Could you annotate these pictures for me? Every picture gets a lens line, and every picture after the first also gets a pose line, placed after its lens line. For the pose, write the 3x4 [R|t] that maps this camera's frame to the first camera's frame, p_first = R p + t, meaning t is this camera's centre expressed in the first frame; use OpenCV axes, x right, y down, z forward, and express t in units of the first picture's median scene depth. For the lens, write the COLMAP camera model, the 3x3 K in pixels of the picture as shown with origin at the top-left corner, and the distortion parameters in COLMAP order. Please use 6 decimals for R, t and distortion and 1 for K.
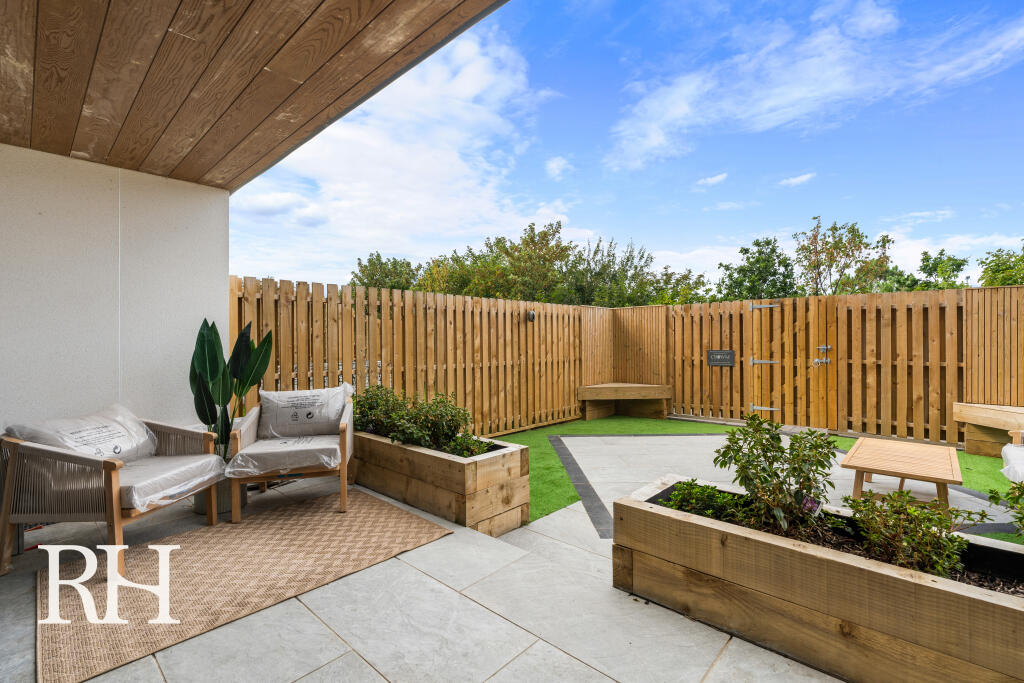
lens RADIAL K [[459.1, 0, 510.5], [0, 459.1, 338.4], [0, 0, 1]] dist [-0.004434, 0.000400]
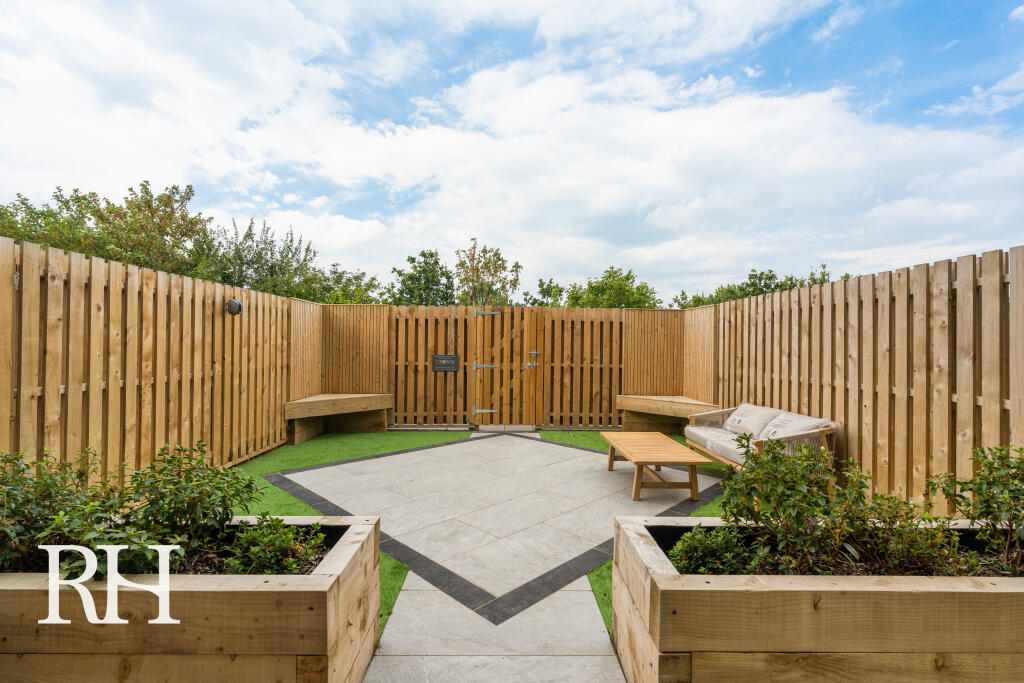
lens RADIAL K [[459.1, 0, 510.5], [0, 459.1, 338.4], [0, 0, 1]] dist [-0.004434, 0.000400]
pose [[0.725050, 0.022690, 0.688322, -0.126820], [-0.019099, 0.999735, -0.012837, 0.000518], [-0.688431, -0.003839, 0.725291, 0.209686]]
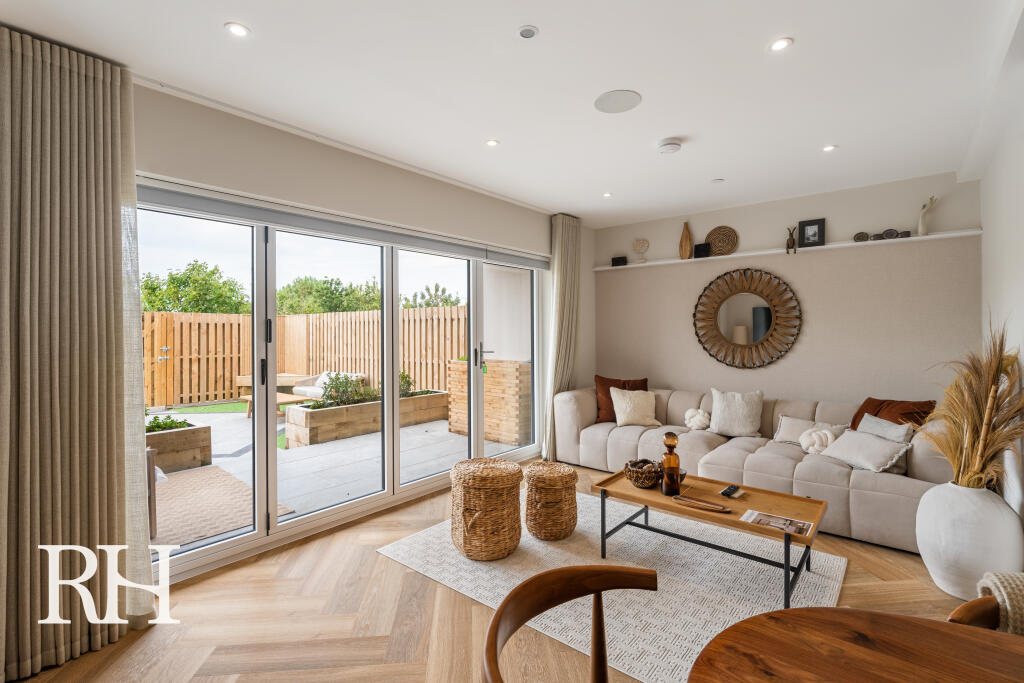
lens RADIAL K [[464.4, 0, 503.7], [0, 464.4, 331.1], [0, 0, 1]] dist [-0.001918, -0.000183]
pose [[-0.041577, 0.006790, 0.999112, -0.743459], [0.000610, 0.999977, -0.006770, -0.021463], [-0.999135, 0.000328, -0.041580, 0.013341]]
